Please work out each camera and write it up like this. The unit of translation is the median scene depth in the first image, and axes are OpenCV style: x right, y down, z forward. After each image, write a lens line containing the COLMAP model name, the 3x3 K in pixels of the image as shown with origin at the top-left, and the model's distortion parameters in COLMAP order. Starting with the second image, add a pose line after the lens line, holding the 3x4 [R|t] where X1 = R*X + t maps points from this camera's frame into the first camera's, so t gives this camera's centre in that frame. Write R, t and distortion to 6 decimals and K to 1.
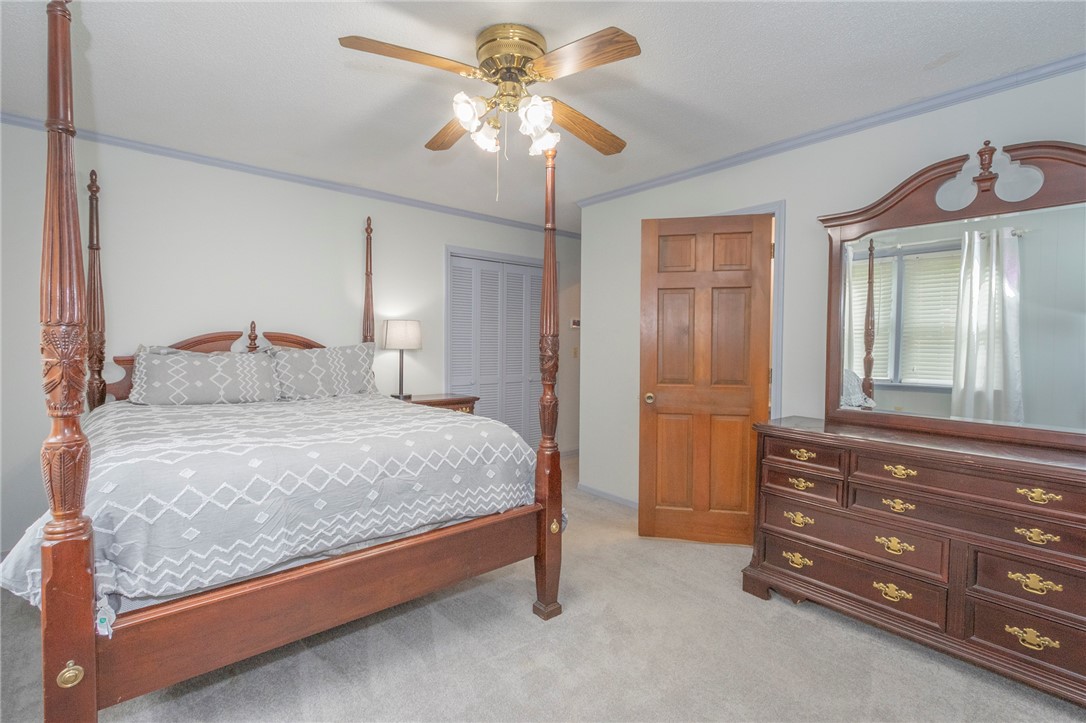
lens RADIAL K [[495.1, 0, 550.6], [0, 495.1, 354.7], [0, 0, 1]] dist [0.002364, -0.001030]
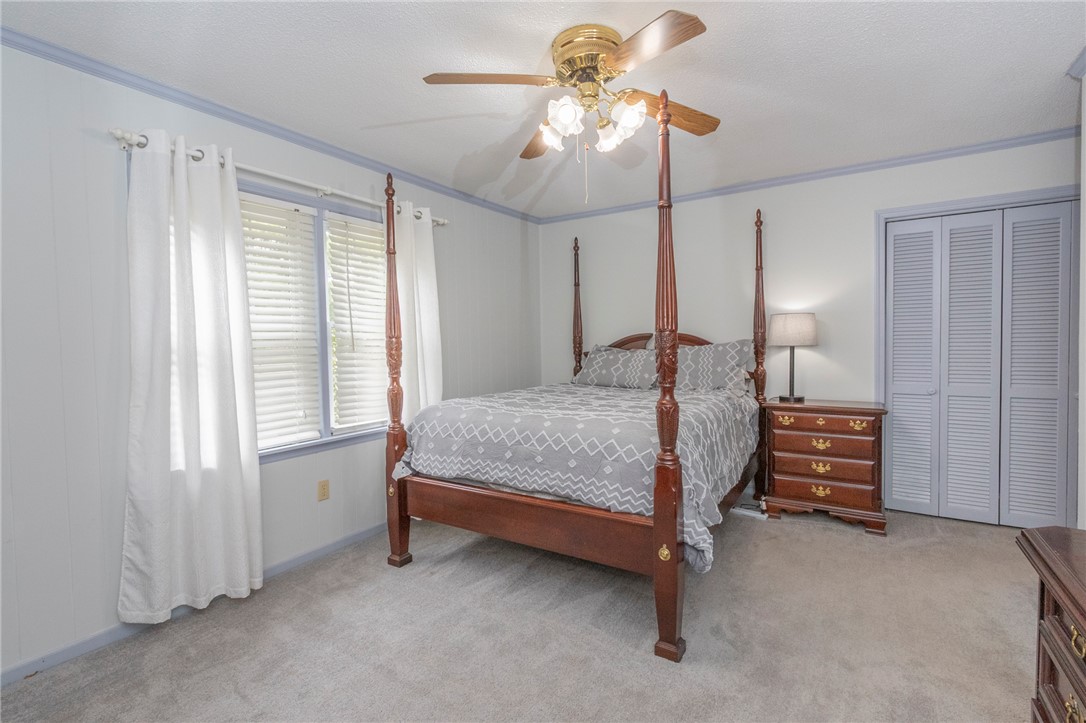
lens RADIAL K [[495.1, 0, 551.0], [0, 495.1, 363.1], [0, 0, 1]] dist [0.002364, -0.001030]
pose [[0.290421, 0.026311, -0.956537, 0.773686], [-0.003849, 0.999646, 0.026328, -0.003673], [0.956891, -0.003964, 0.290420, 0.570269]]
